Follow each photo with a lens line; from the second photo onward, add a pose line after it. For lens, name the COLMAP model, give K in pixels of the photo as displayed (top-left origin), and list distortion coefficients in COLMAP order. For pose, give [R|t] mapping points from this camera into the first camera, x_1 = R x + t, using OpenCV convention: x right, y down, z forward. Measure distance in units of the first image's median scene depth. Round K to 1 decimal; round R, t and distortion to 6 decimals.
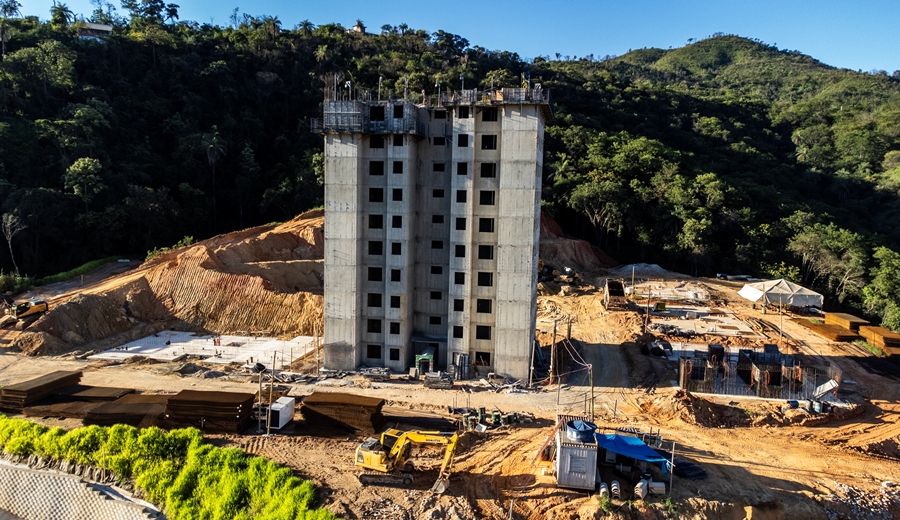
lens RADIAL K [[687.0, 0, 449.0], [0, 687.0, 261.6], [0, 0, 1]] dist [0.022123, 0.055749]
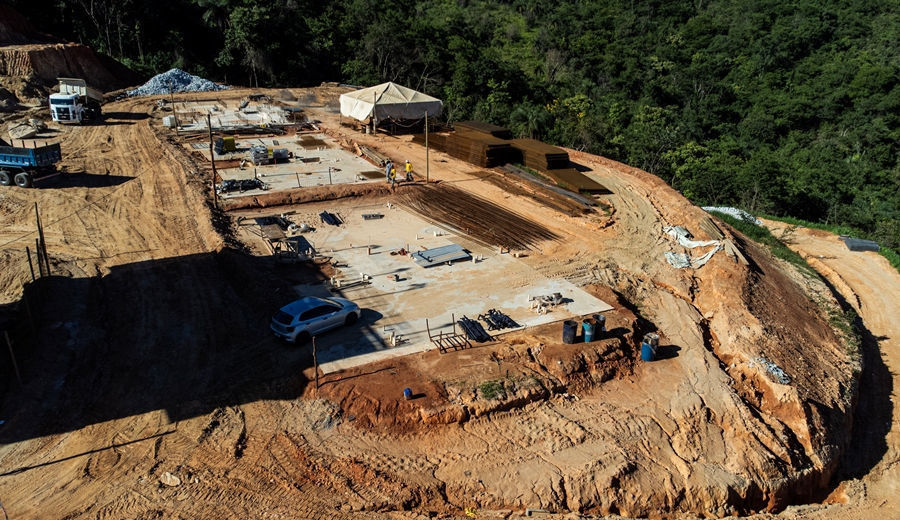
lens RADIAL K [[687.0, 0, 451.1], [0, 687.0, 257.0], [0, 0, 1]] dist [0.022123, 0.055749]
pose [[0.800976, -0.223431, 0.555442, 0.155457], [0.073702, 0.957495, 0.278877, 0.006907], [-0.594143, -0.182436, 0.783397, 0.576524]]
